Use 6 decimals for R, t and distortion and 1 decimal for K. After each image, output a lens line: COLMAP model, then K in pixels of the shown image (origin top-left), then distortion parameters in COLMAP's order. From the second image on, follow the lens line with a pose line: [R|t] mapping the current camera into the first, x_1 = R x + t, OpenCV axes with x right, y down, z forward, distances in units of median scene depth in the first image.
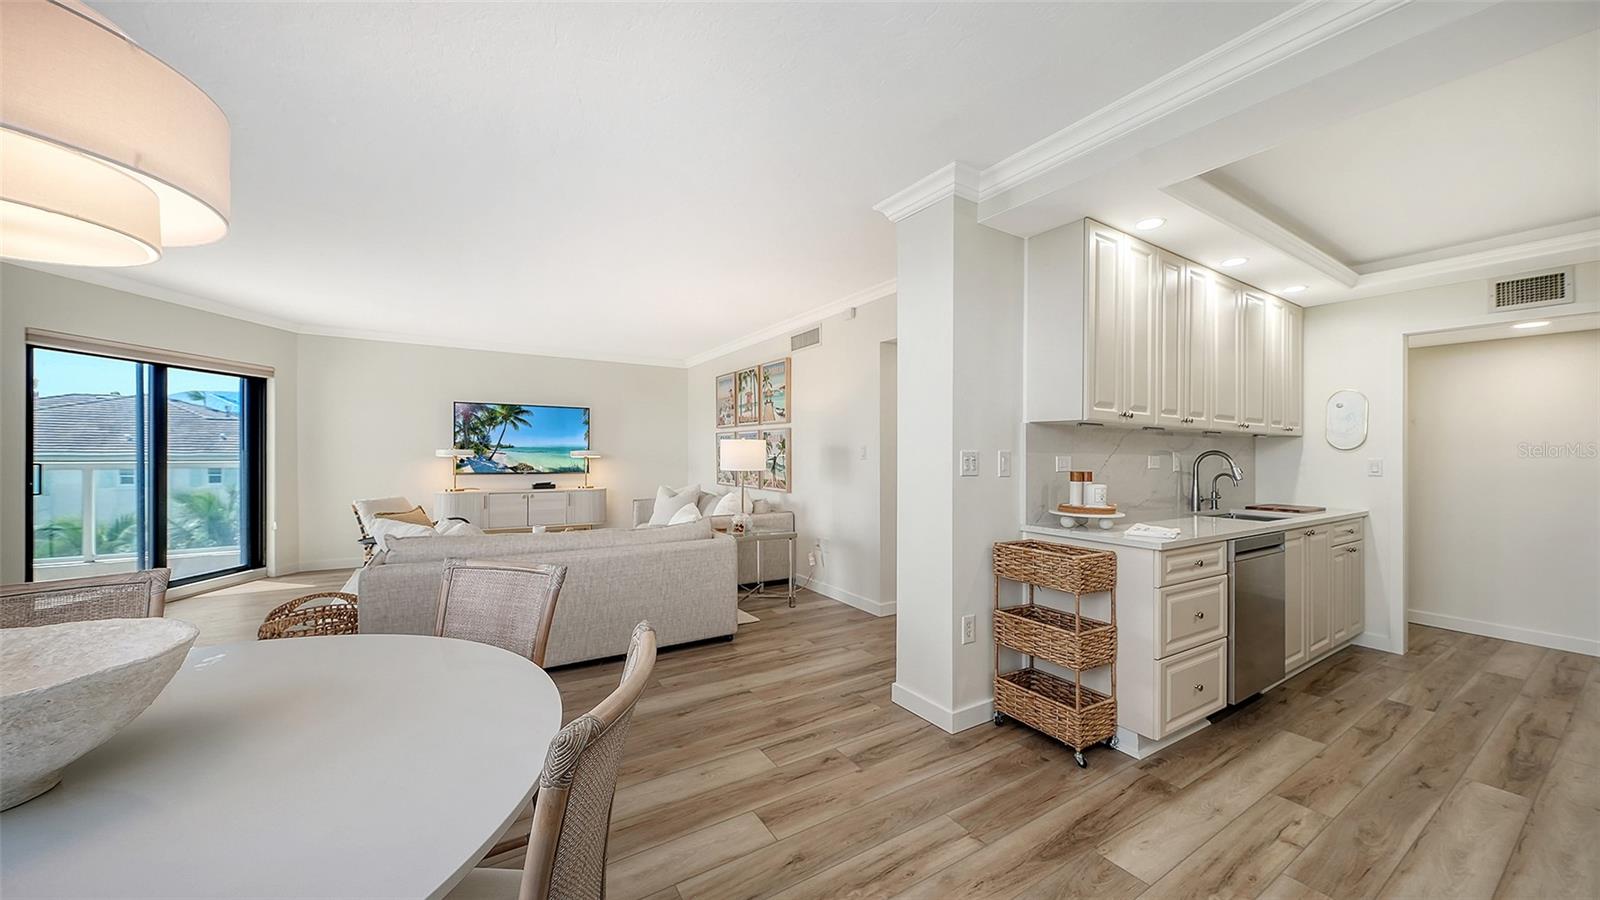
lens RADIAL K [[552.2, 0, 801.5], [0, 552.2, 452.1], [0, 0, 1]] dist [-0.002208, -0.000326]
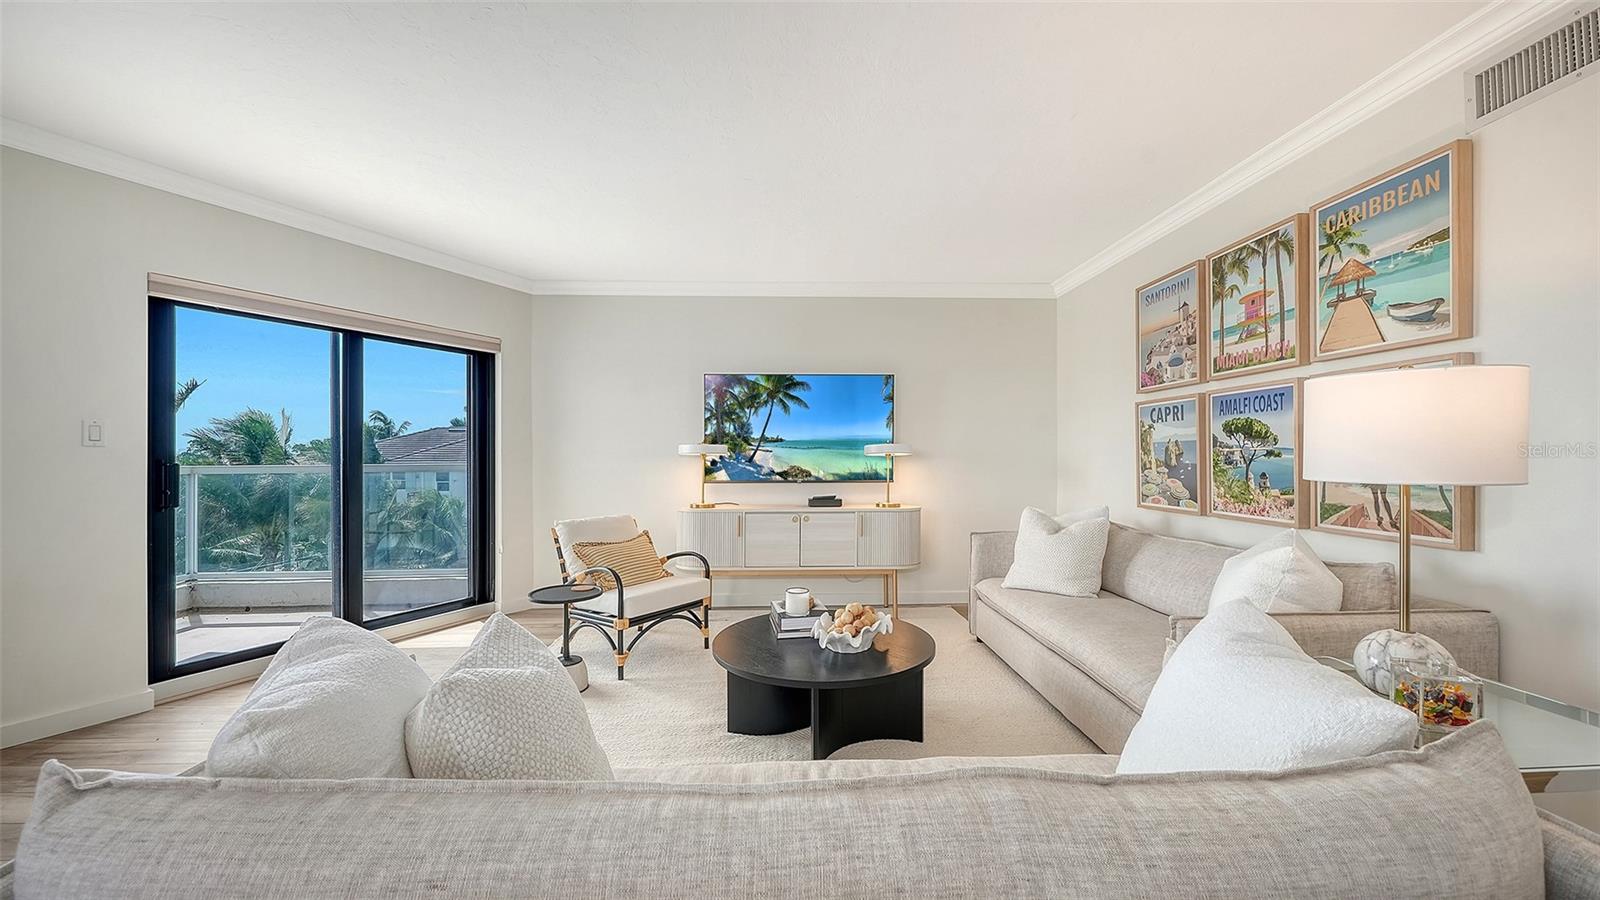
lens RADIAL K [[591.7, 0, 799.5], [0, 591.7, 465.3], [0, 0, 1]] dist [-0.008021, -0.000245]
pose [[0.866502, -0.003535, -0.499160, -0.165718], [0.010022, 0.999897, 0.010316, 0.013294], [0.499072, -0.013942, 0.866448, 0.423621]]
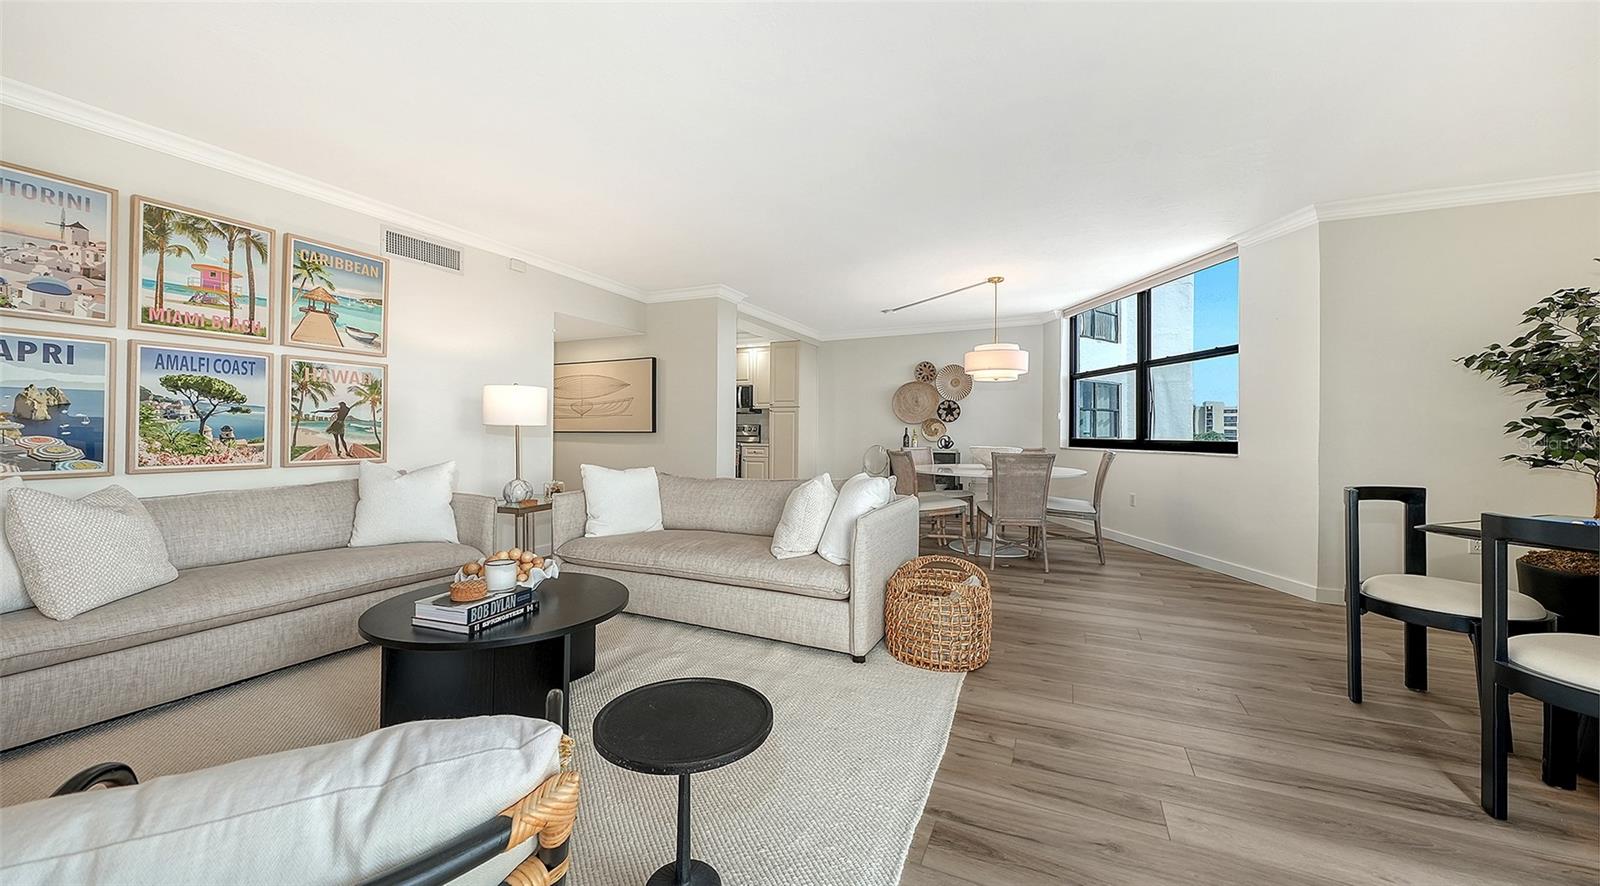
lens RADIAL K [[576.2, 0, 778.7], [0, 576.2, 420.3], [0, 0, 1]] dist [-0.001257, -0.000055]
pose [[-0.511606, 0.005700, 0.859201, -0.736848], [-0.007814, 0.999906, -0.011286, 0.023429], [-0.859185, -0.012488, -0.511513, 0.805654]]
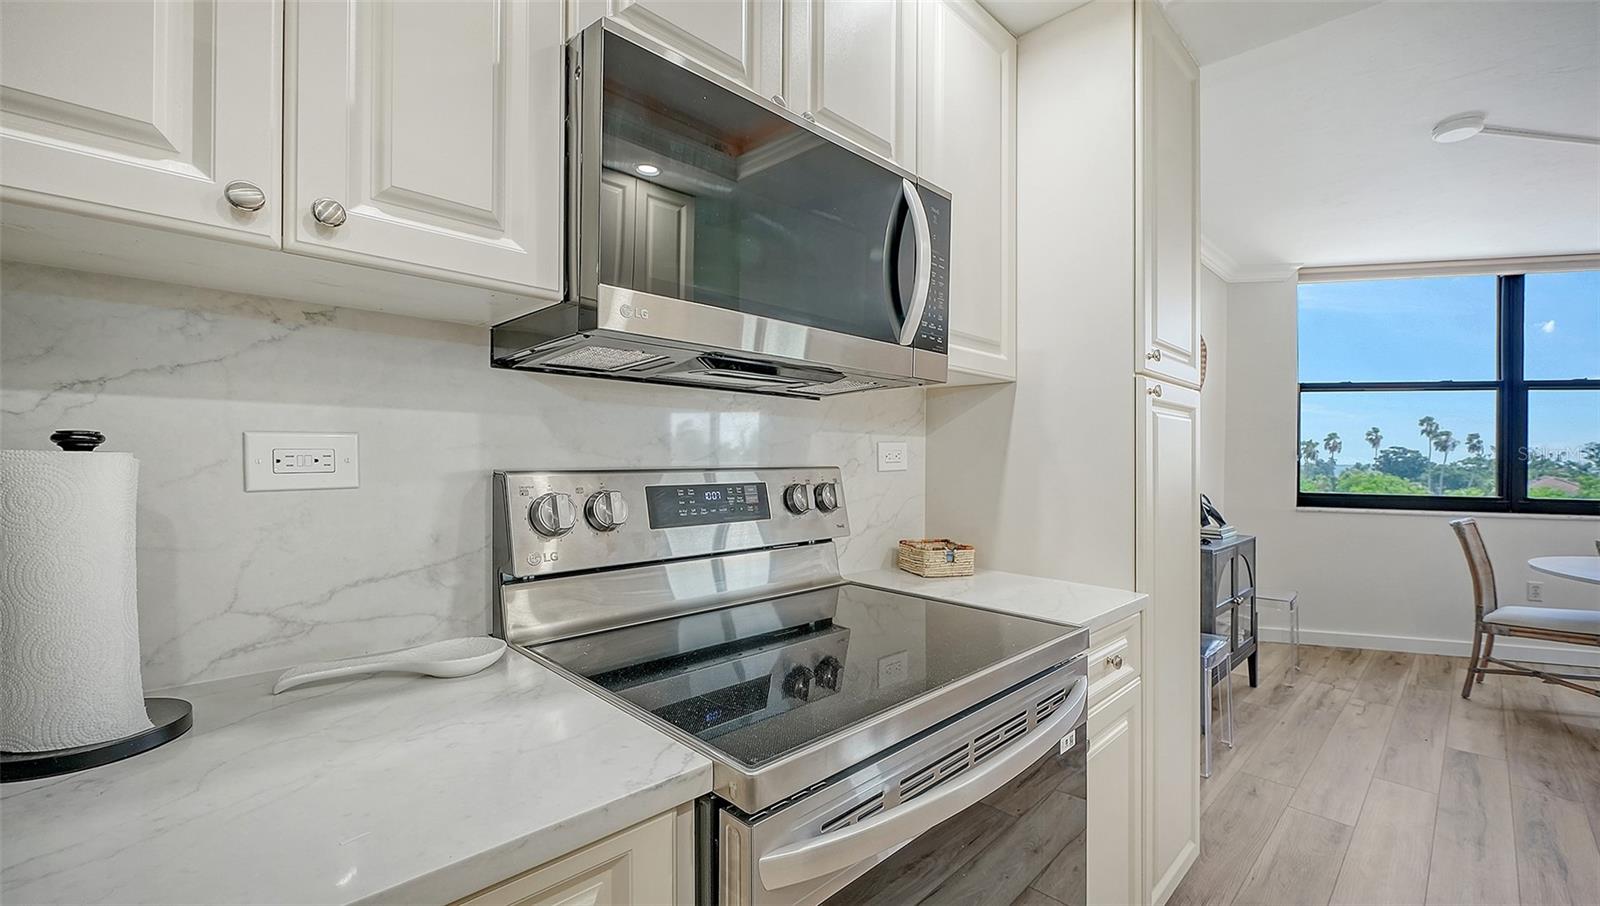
lens RADIAL K [[654.9, 0, 804.4], [0, 654.9, 449.1], [0, 0, 1]] dist [-0.007976, 0.000193]
pose [[-0.979142, -0.026235, -0.201478, 0.525010], [-0.025216, 0.999653, -0.007623, 0.012591], [0.201608, -0.002383, -0.979463, 0.396248]]
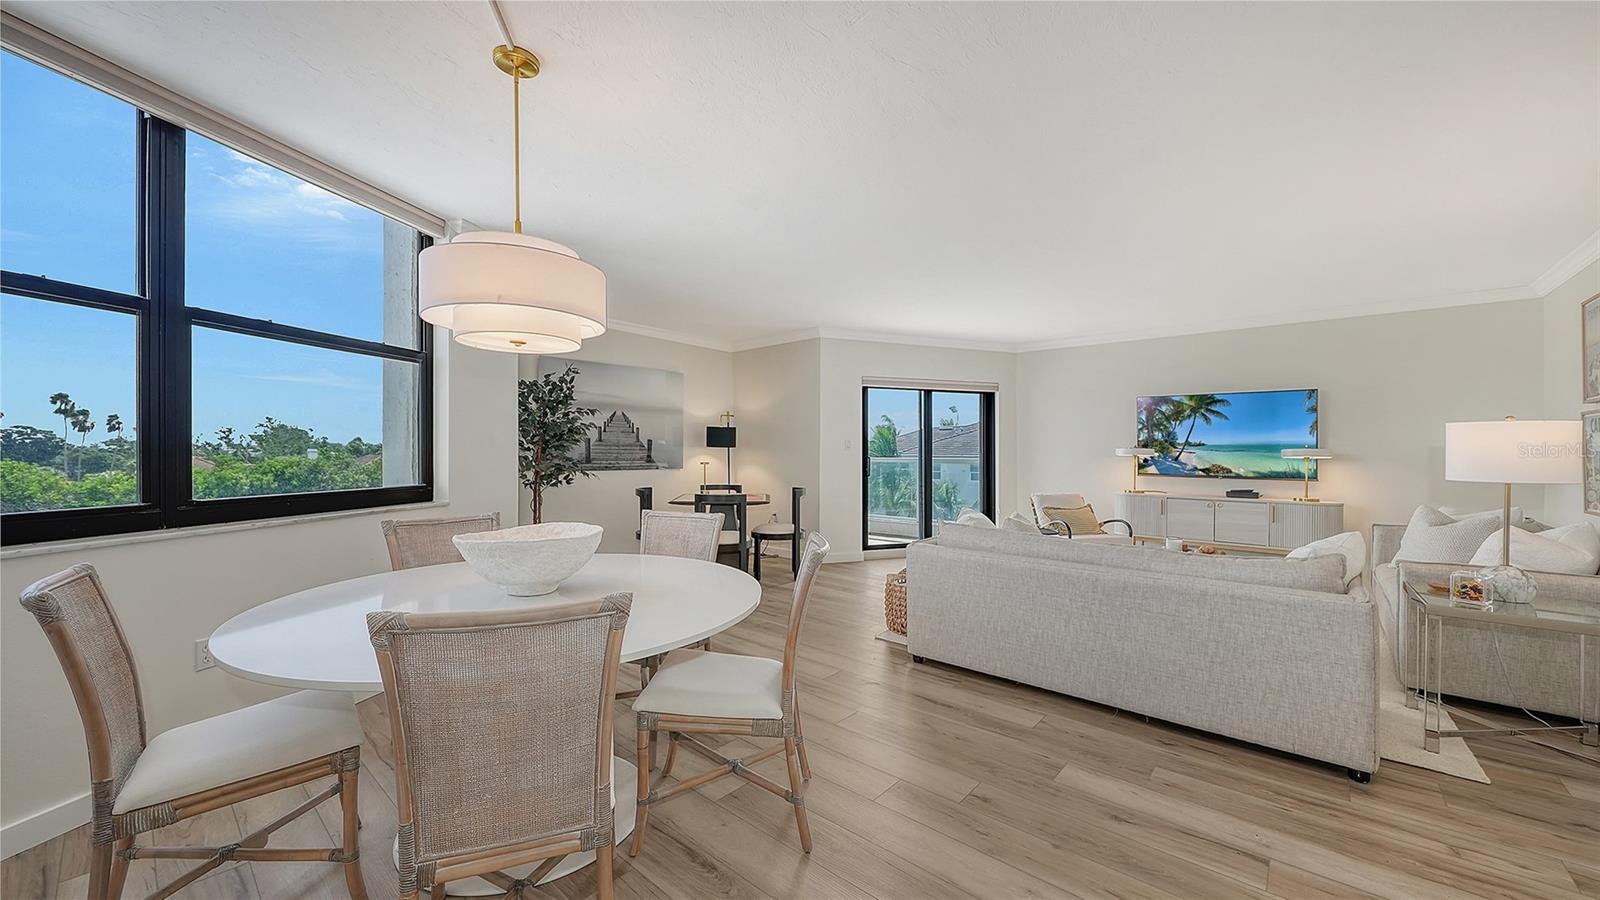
lens RADIAL K [[593.0, 0, 813.9], [0, 593.0, 447.8], [0, 0, 1]] dist [-0.009275, -0.000162]
pose [[0.305426, -0.008604, -0.952177, 0.154682], [-0.004176, 0.999937, -0.010375, 0.007236], [0.952207, 0.007145, 0.305371, 0.166833]]
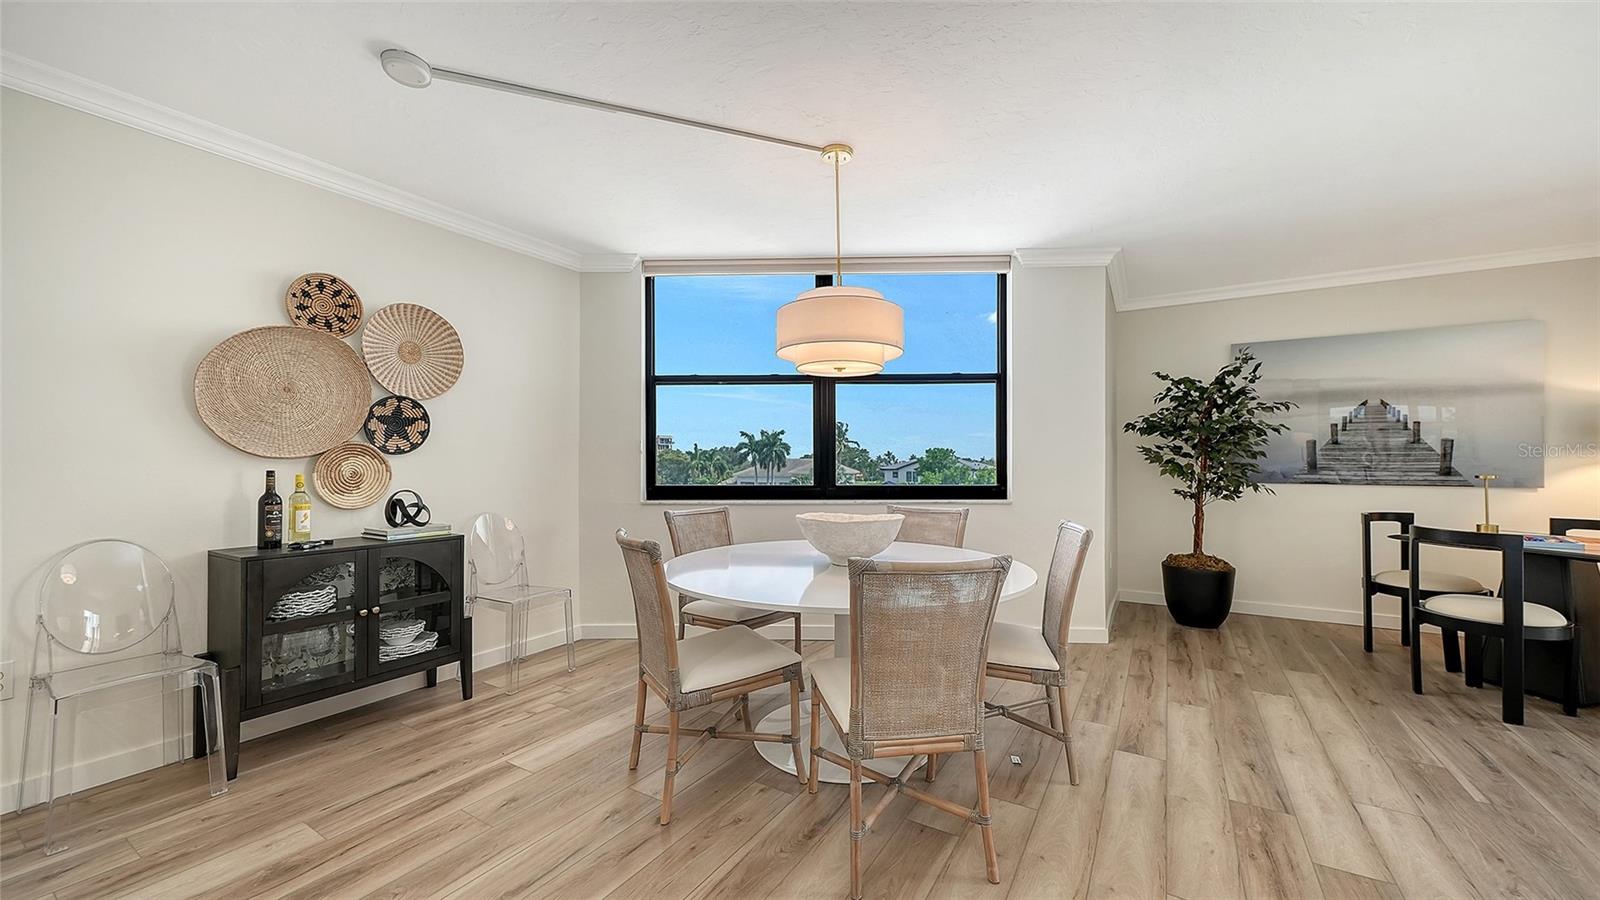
lens RADIAL K [[607.0, 0, 795.1], [0, 607.0, 458.9], [0, 0, 1]] dist [-0.006648, -0.000028]
pose [[-0.896240, -0.010314, -0.443450, 0.021783], [-0.009122, 0.999947, -0.004820, 0.014241], [0.443476, -0.000275, -0.896286, 0.463651]]
